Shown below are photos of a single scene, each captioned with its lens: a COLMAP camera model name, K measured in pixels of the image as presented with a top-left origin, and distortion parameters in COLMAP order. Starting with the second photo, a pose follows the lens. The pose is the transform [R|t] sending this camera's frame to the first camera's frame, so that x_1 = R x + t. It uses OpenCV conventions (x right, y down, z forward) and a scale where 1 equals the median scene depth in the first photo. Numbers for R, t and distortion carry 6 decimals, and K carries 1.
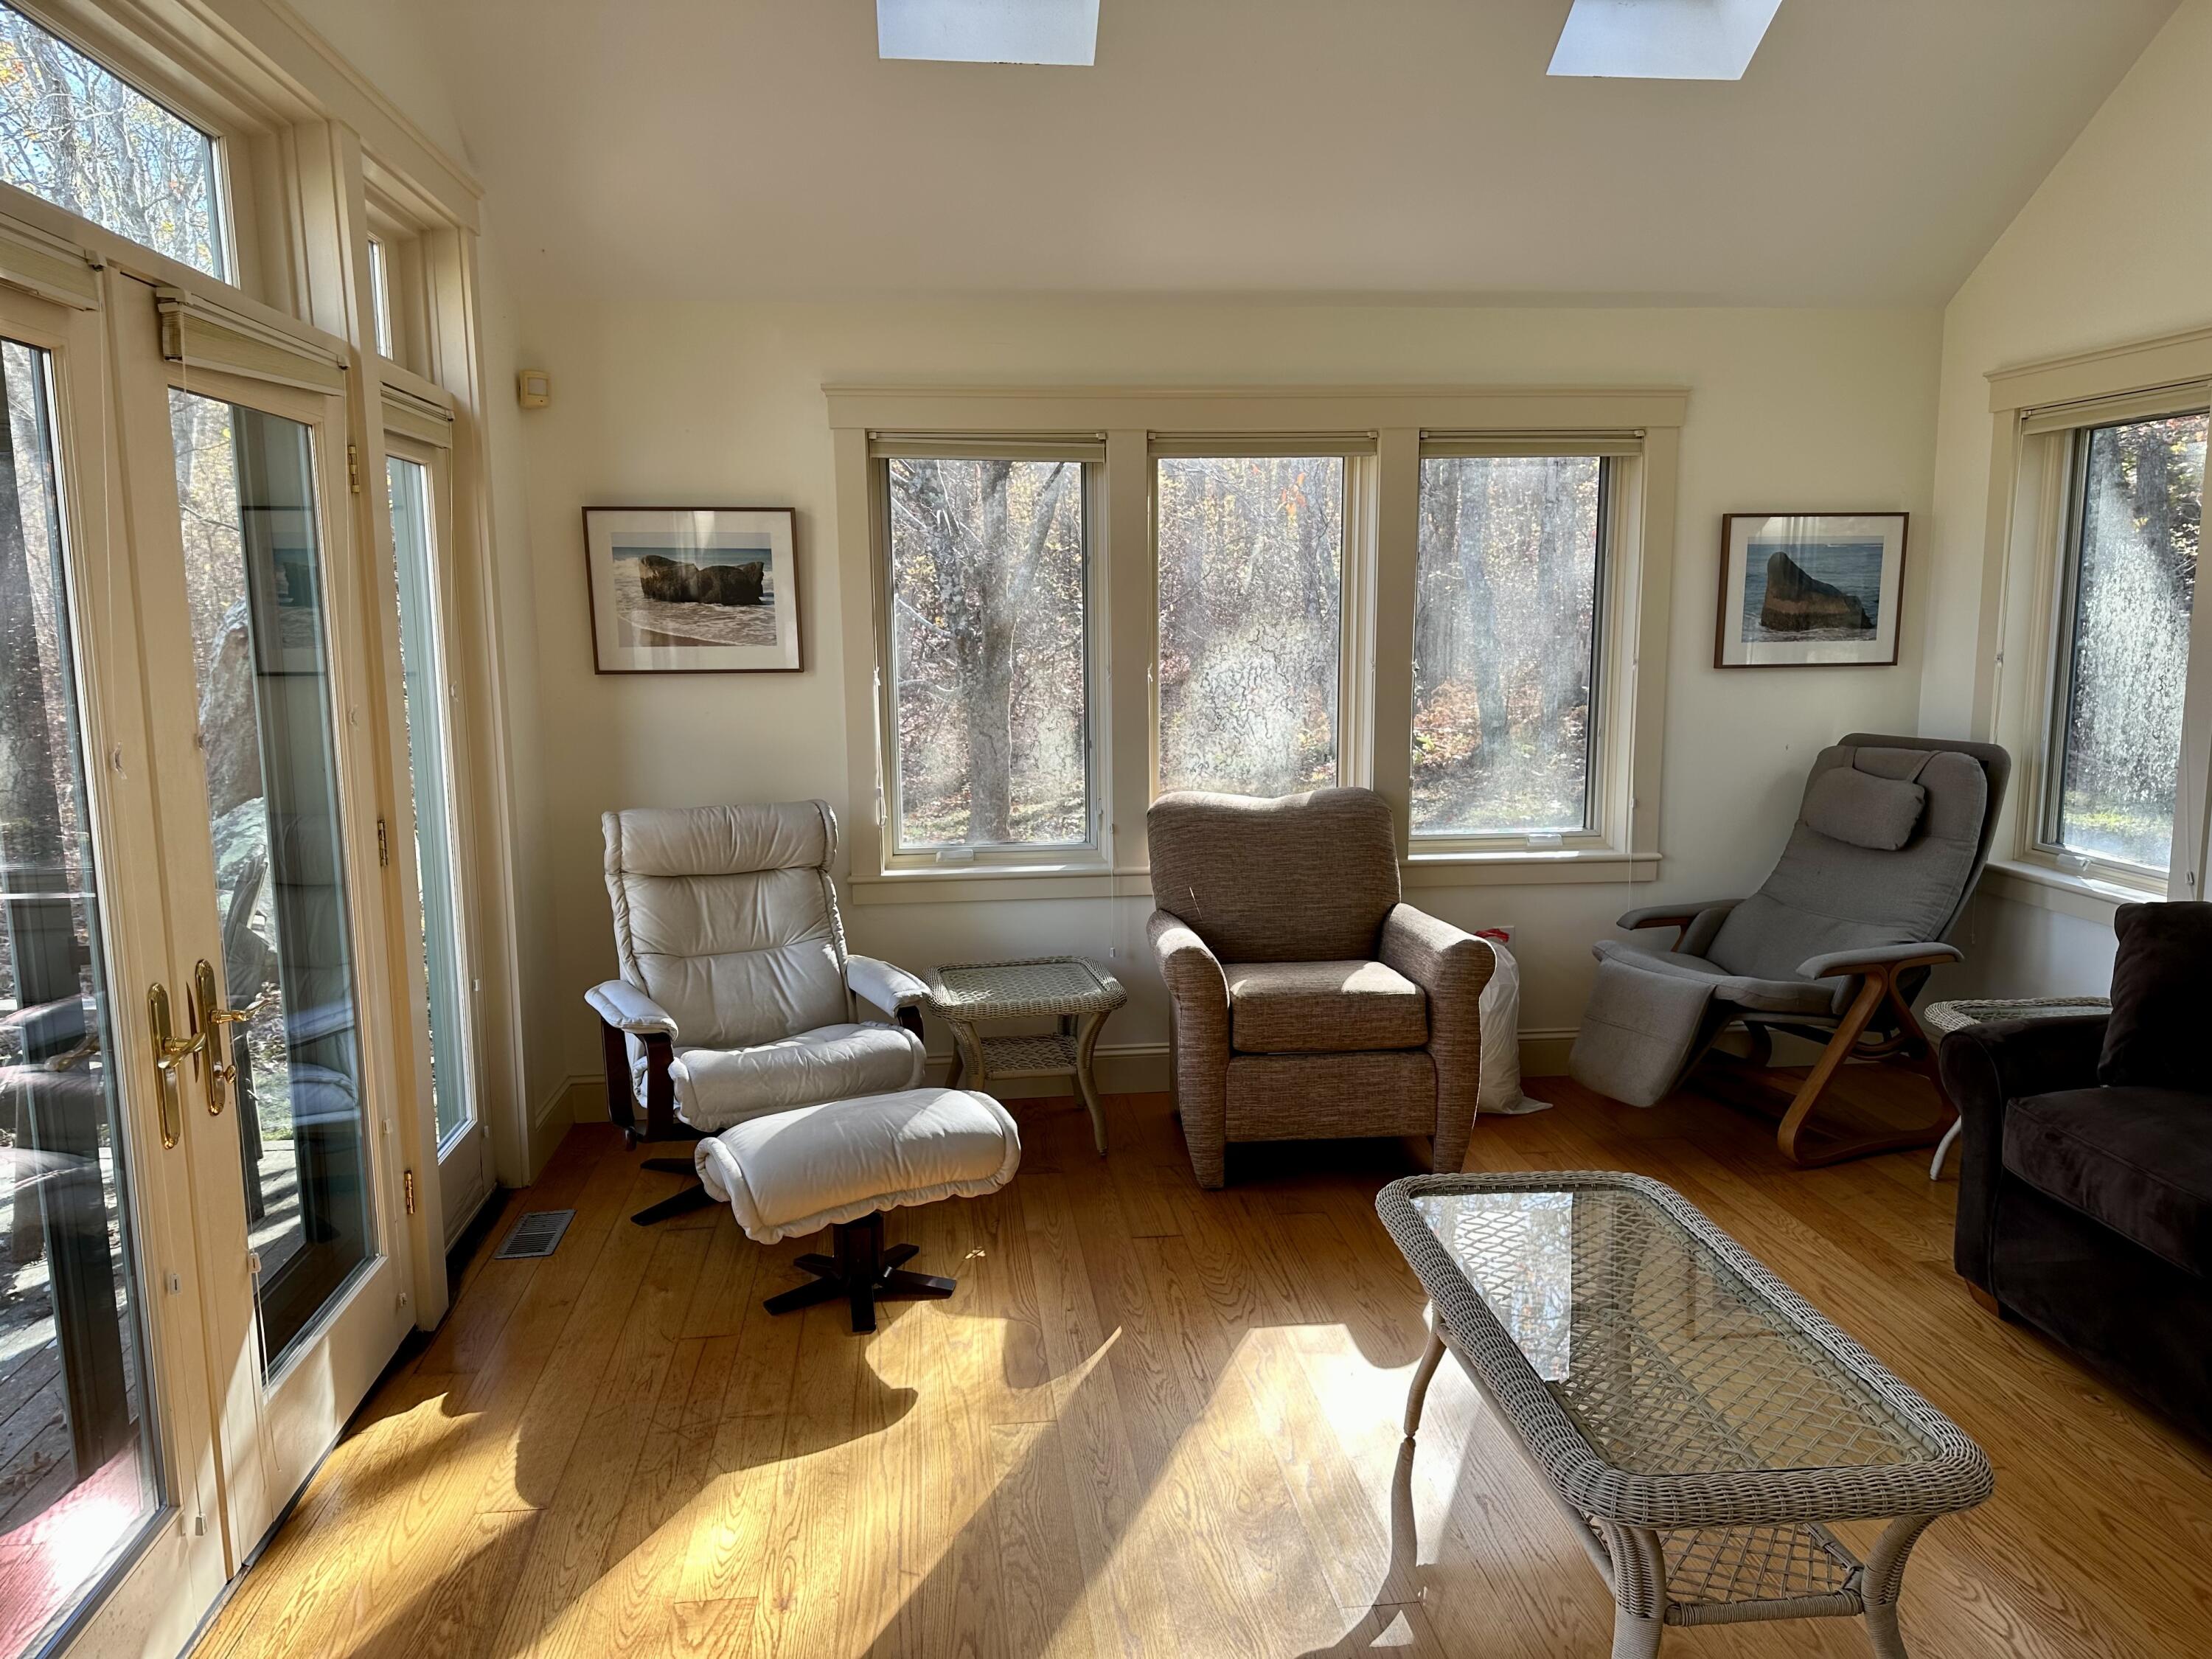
lens RADIAL K [[1561.0, 0, 1099.8], [0, 1561.0, 833.1], [0, 0, 1]] dist [0.059951, -0.035653]
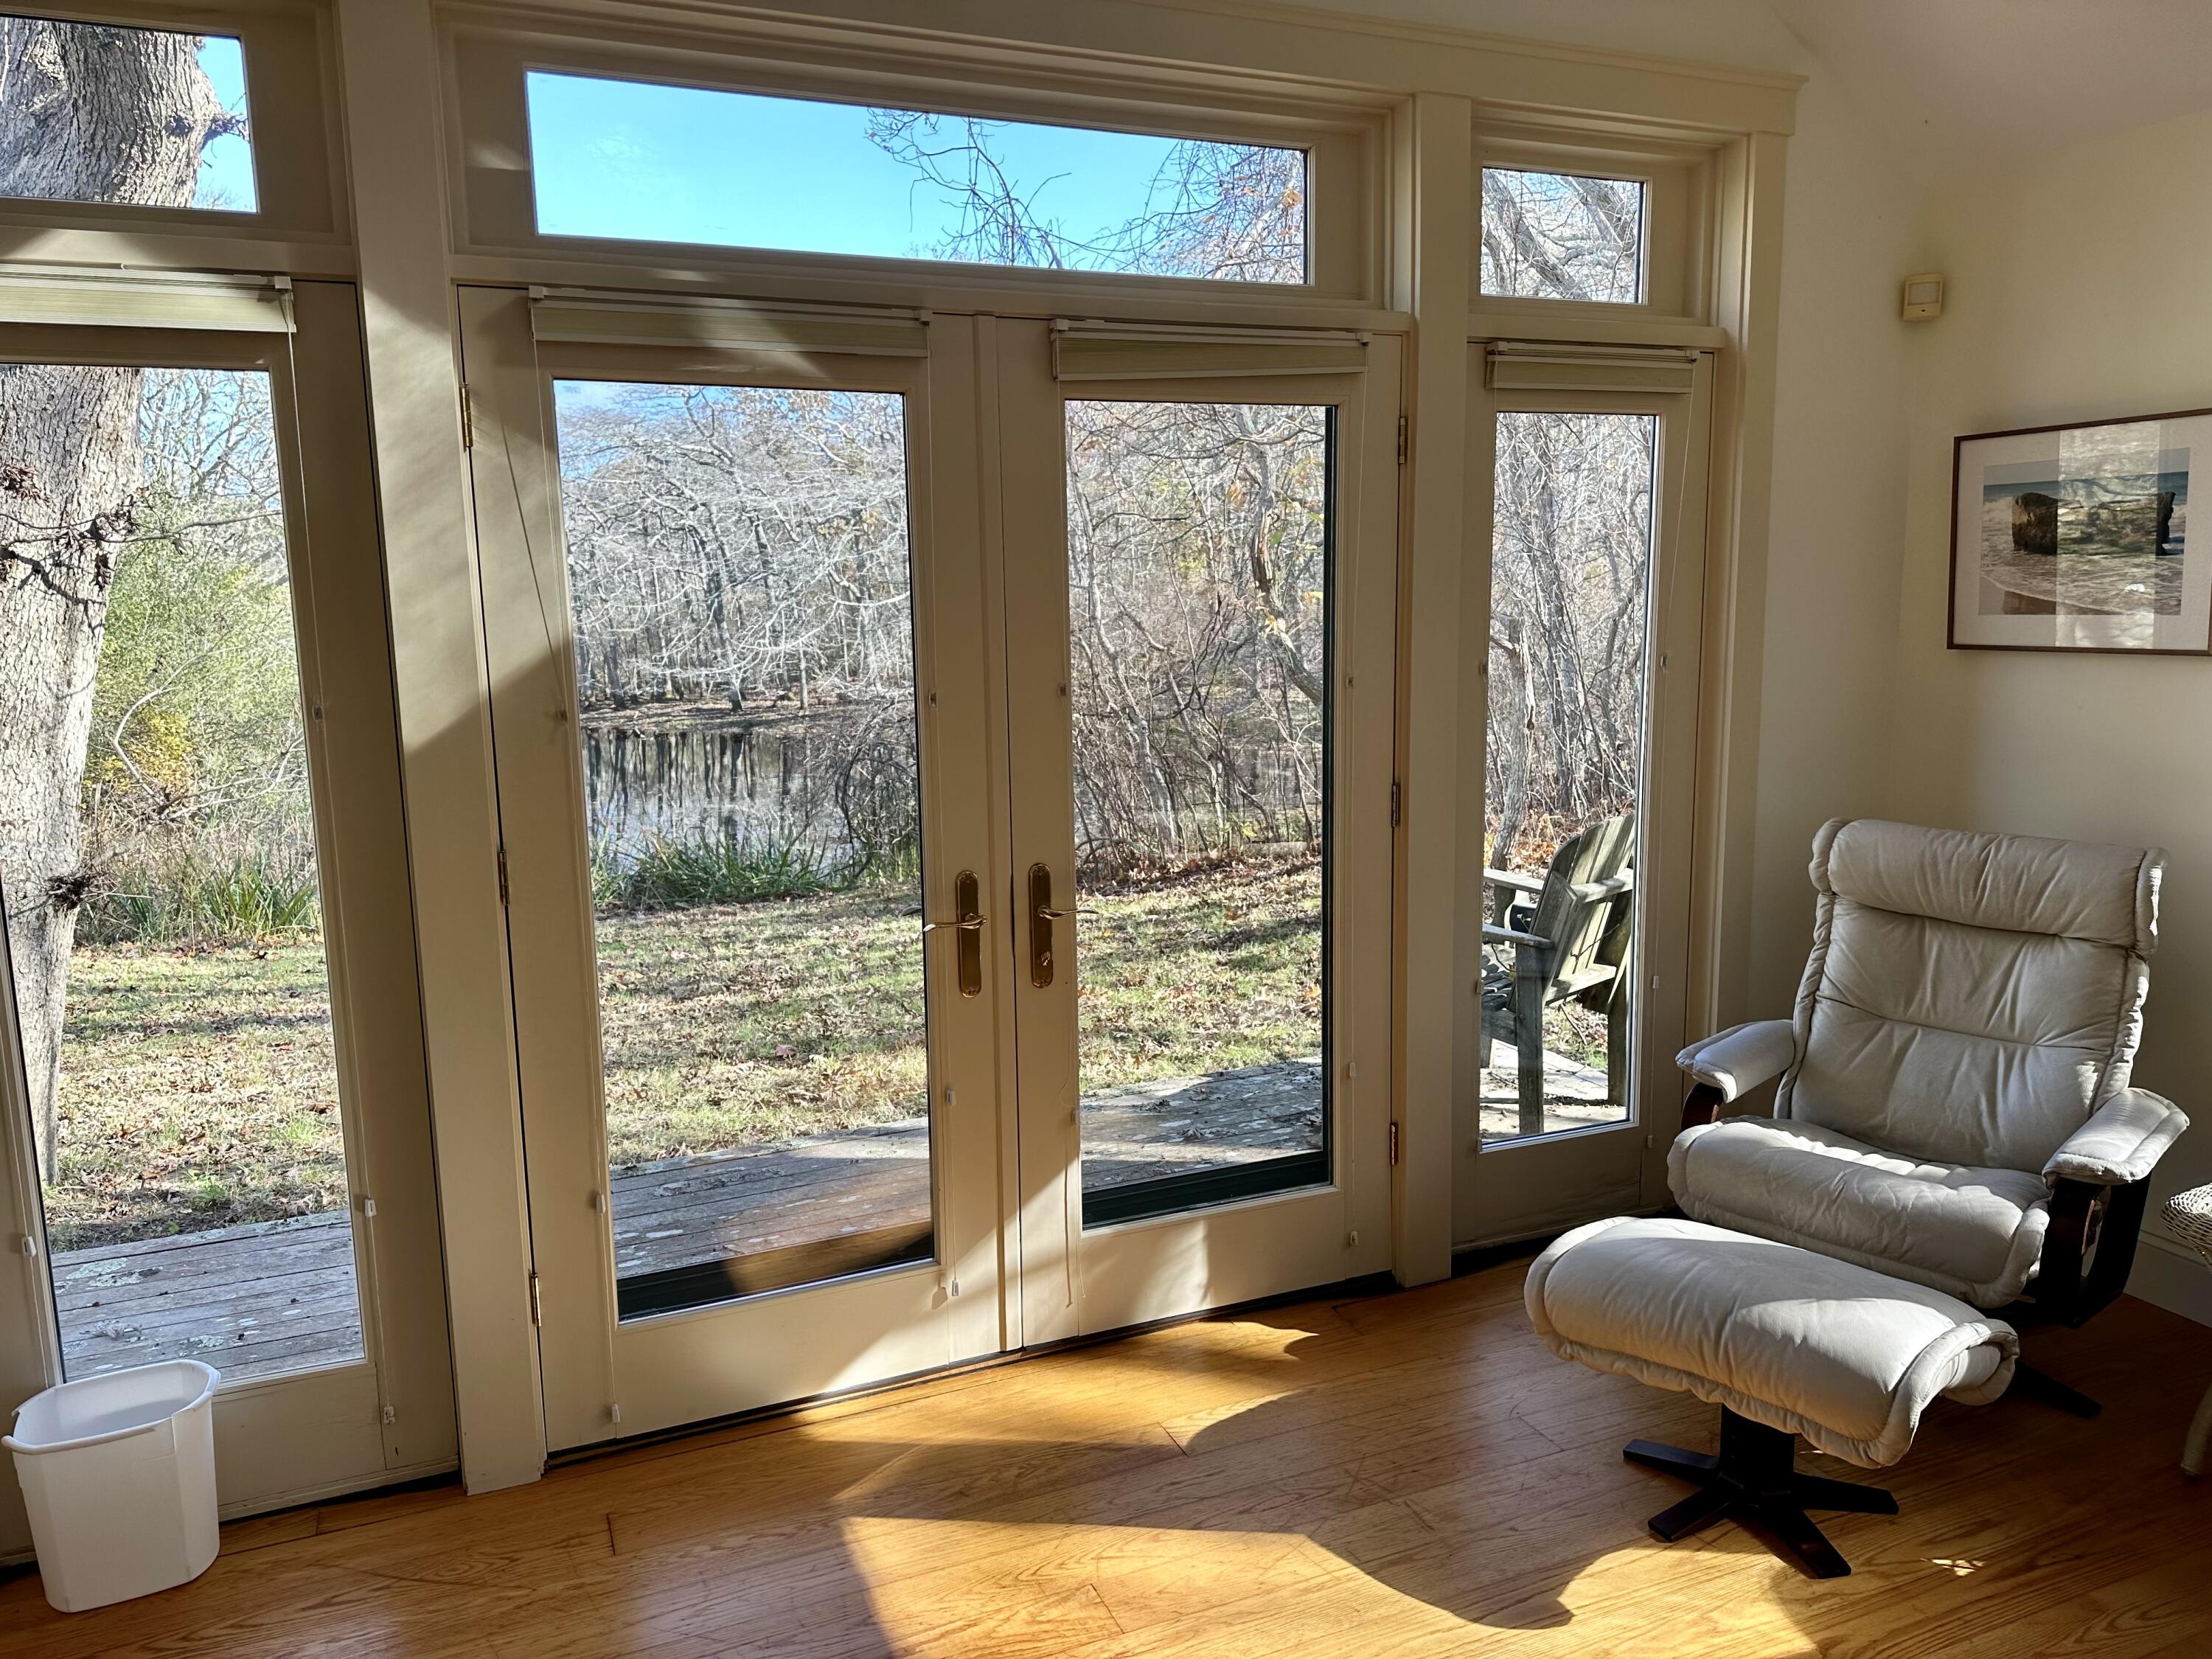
lens RADIAL K [[1561.0, 0, 1101.4], [0, 1561.0, 827.9], [0, 0, 1]] dist [0.059951, -0.035653]
pose [[0.284269, 0.151940, -0.946628, 0.351812], [-0.123628, 0.984928, 0.120963, -0.060278], [0.950740, 0.082644, 0.298769, 0.391967]]
